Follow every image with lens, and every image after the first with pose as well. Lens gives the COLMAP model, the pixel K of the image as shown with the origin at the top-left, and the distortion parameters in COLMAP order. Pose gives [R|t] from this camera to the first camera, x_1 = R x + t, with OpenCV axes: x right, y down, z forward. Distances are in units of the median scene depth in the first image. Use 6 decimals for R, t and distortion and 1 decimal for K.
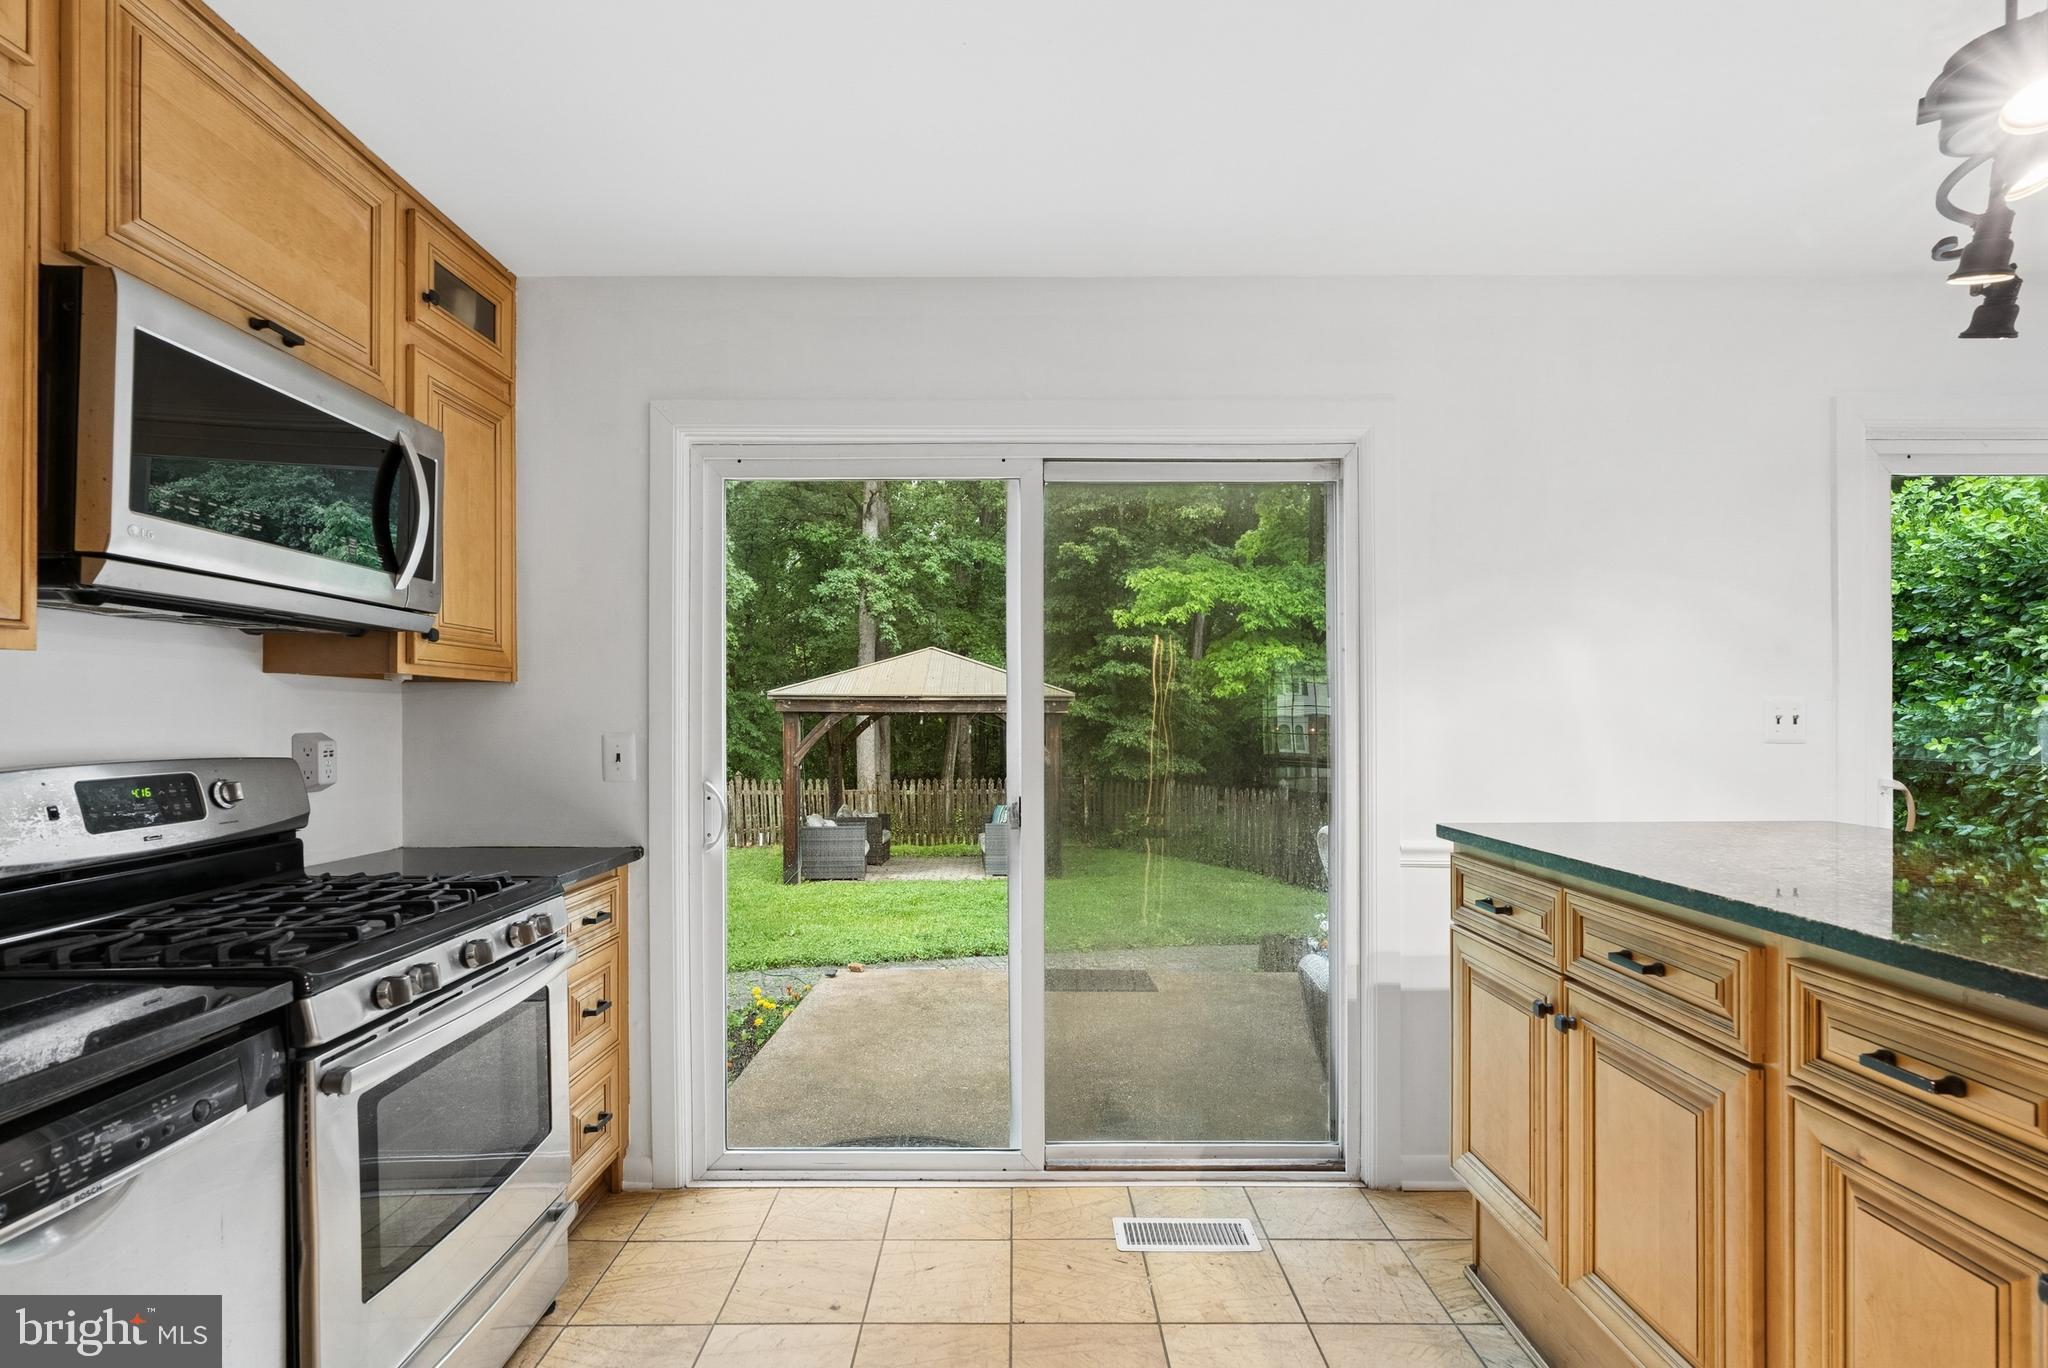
lens RADIAL K [[943.0, 0, 1010.0], [0, 943.0, 720.7], [0, 0, 1]] dist [-0.000697, 0.000505]
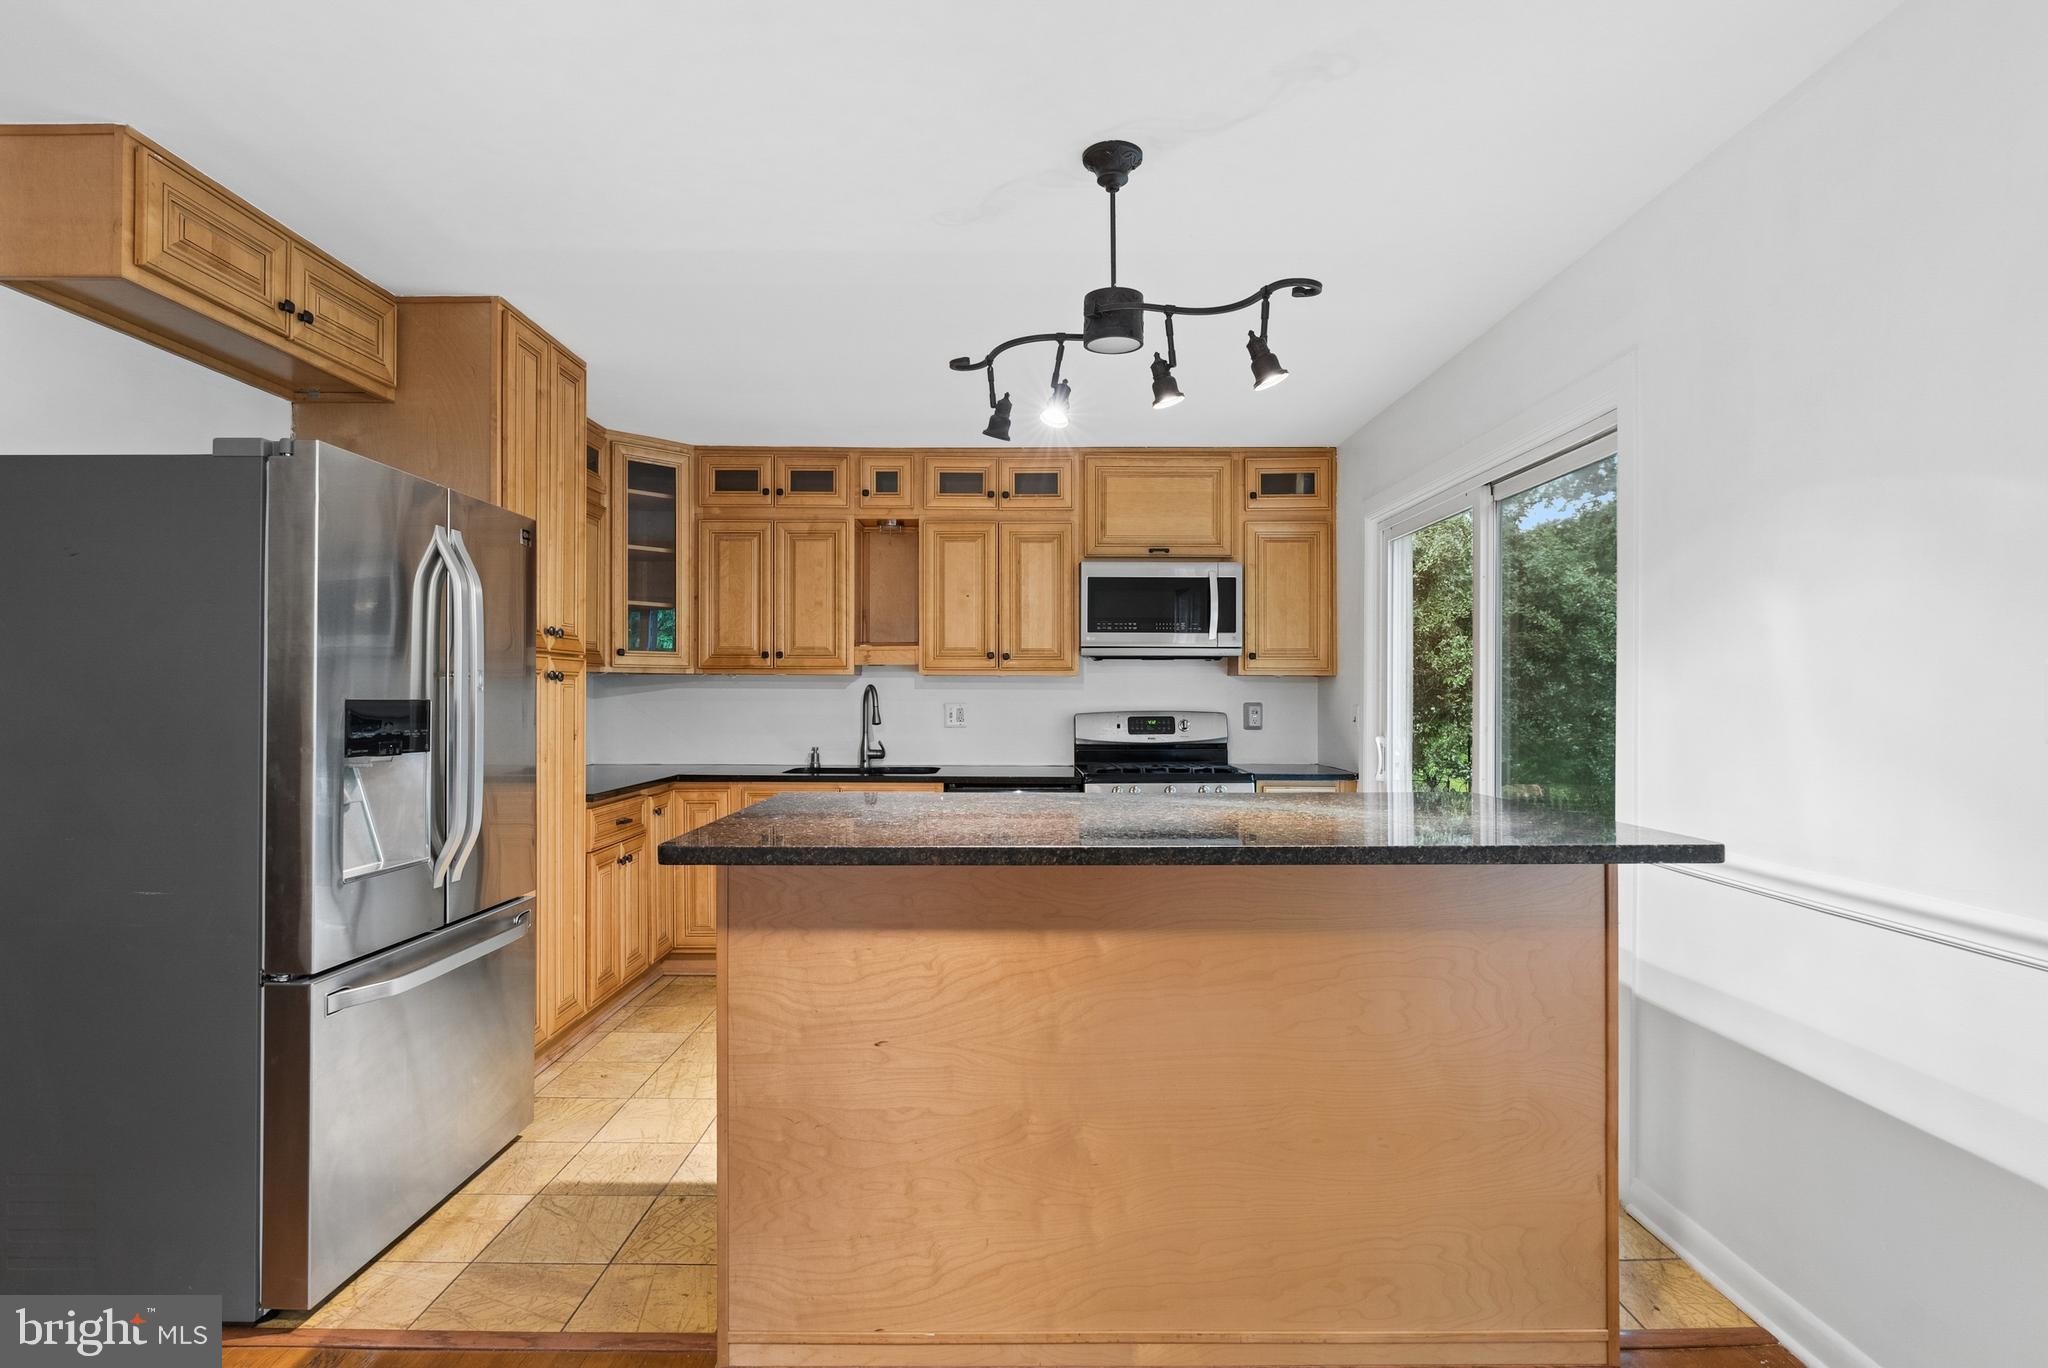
lens RADIAL K [[1019.1, 0, 1016.9], [0, 1019.1, 692.5], [0, 0, 1]] dist [-0.004272, 0.000848]
pose [[0.004765, -0.001901, -0.999987, 1.554615], [-0.004537, 0.999988, -0.001923, -0.002688], [0.999978, 0.004546, 0.004757, 0.436915]]
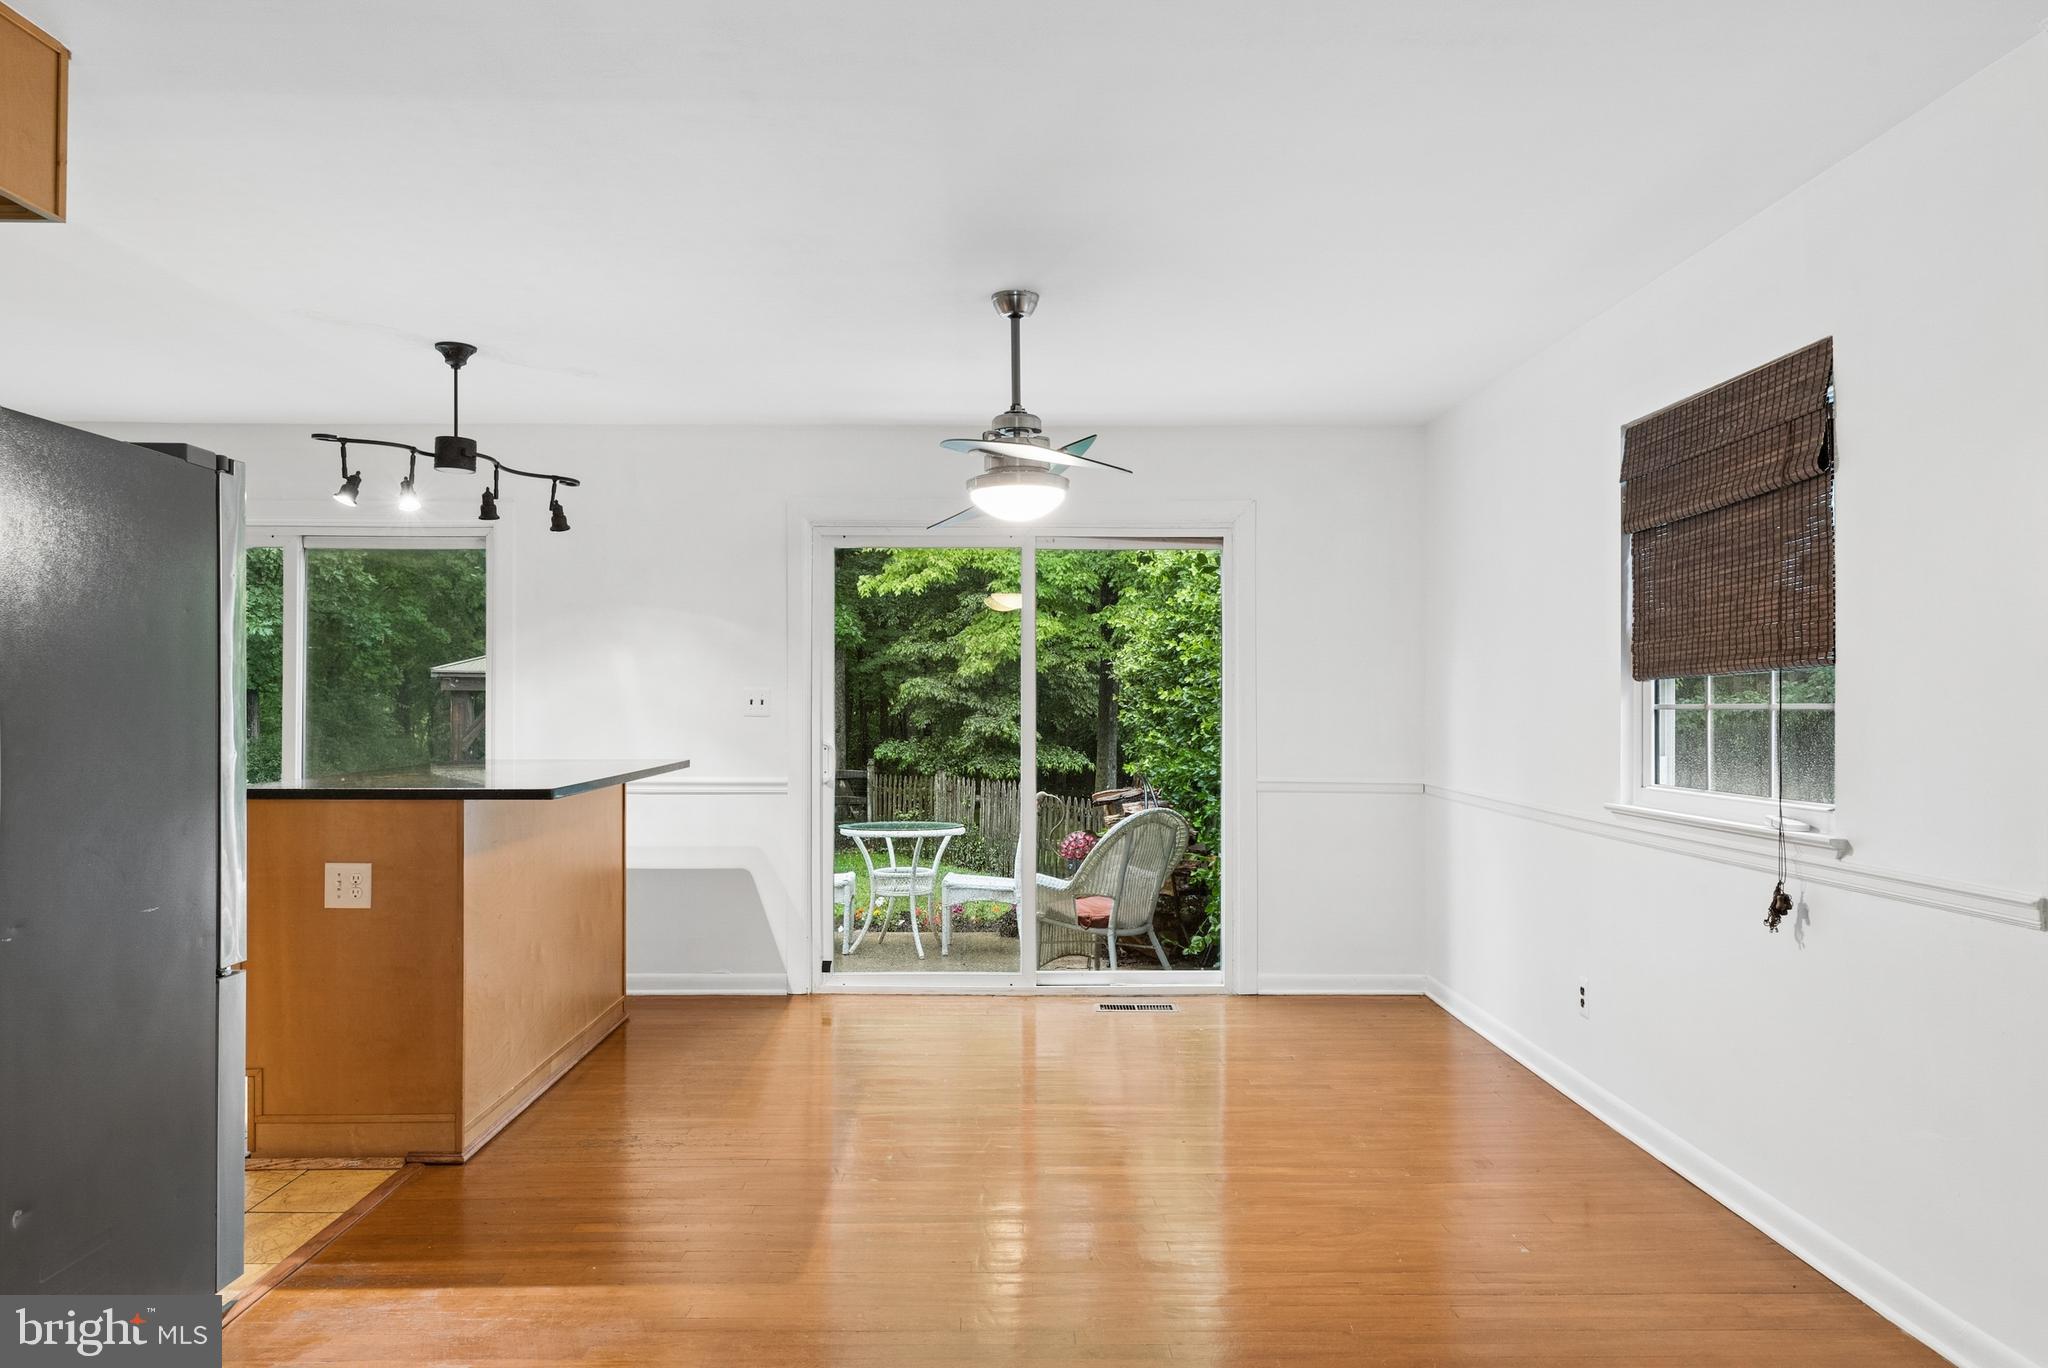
lens RADIAL K [[1363.7, 0, 1013.8], [0, 1363.7, 703.3], [0, 0, 1]] dist [-0.000112, -0.000346]
pose [[0.999881, 0.003615, 0.015020, 1.363889], [-0.003621, 0.999993, 0.000376, -0.001553], [-0.015018, -0.000430, 0.999887, -1.494928]]
